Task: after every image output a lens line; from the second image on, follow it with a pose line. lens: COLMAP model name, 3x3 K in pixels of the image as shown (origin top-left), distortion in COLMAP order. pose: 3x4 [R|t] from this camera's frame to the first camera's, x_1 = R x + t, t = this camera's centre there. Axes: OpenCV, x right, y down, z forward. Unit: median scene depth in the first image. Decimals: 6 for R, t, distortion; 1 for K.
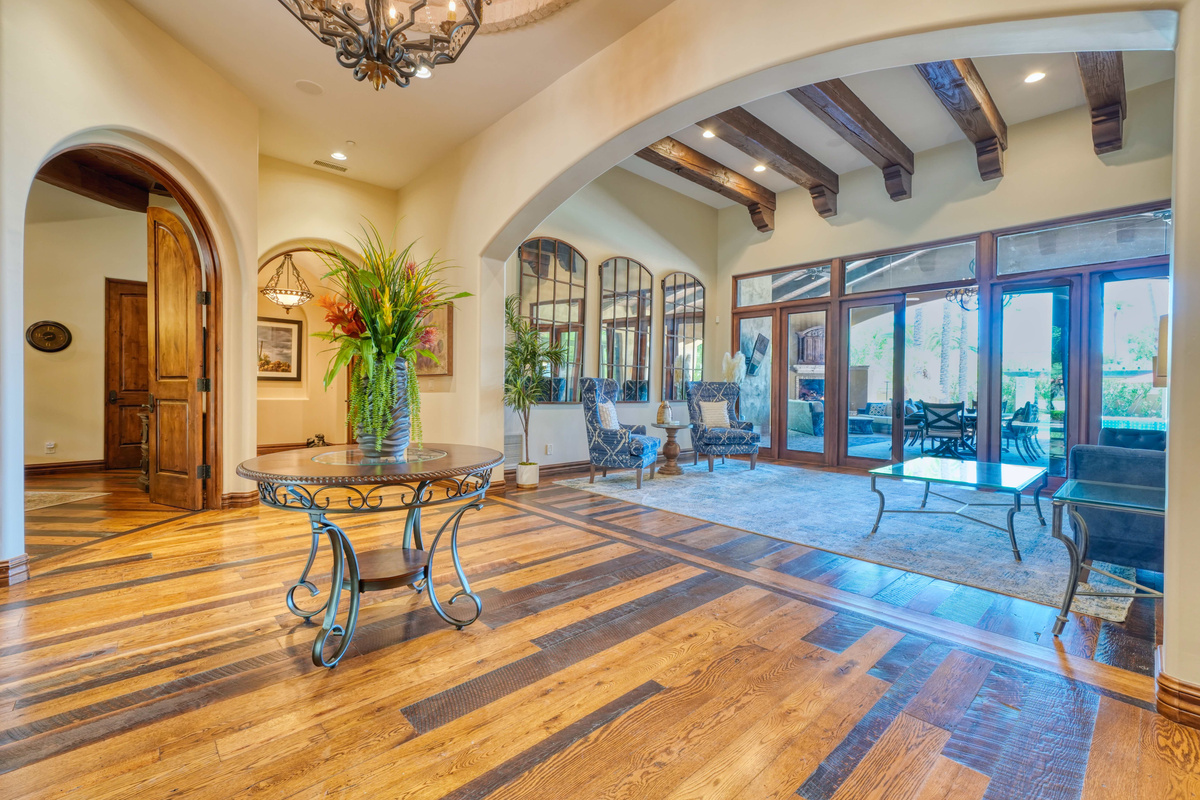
lens RADIAL K [[518.6, 0, 595.8], [0, 518.6, 394.3], [0, 0, 1]] dist [0.007194, 0.001560]
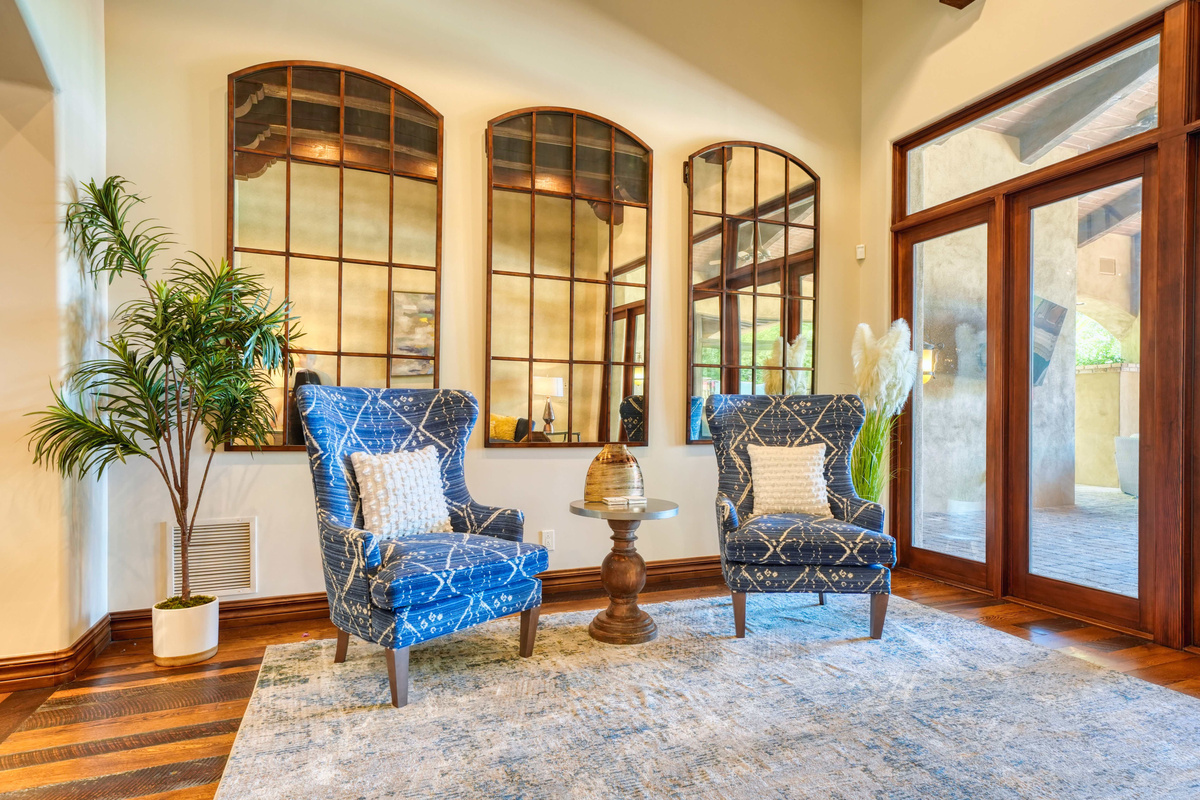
lens RADIAL K [[680.9, 0, 586.1], [0, 680.9, 421.7], [0, 0, 1]] dist [0.014860, -0.000817]
pose [[0.935131, -0.000676, -0.354302, 0.246968], [0.002156, 0.999991, 0.003782, -0.005468], [0.354296, -0.004301, 0.935124, 0.426608]]
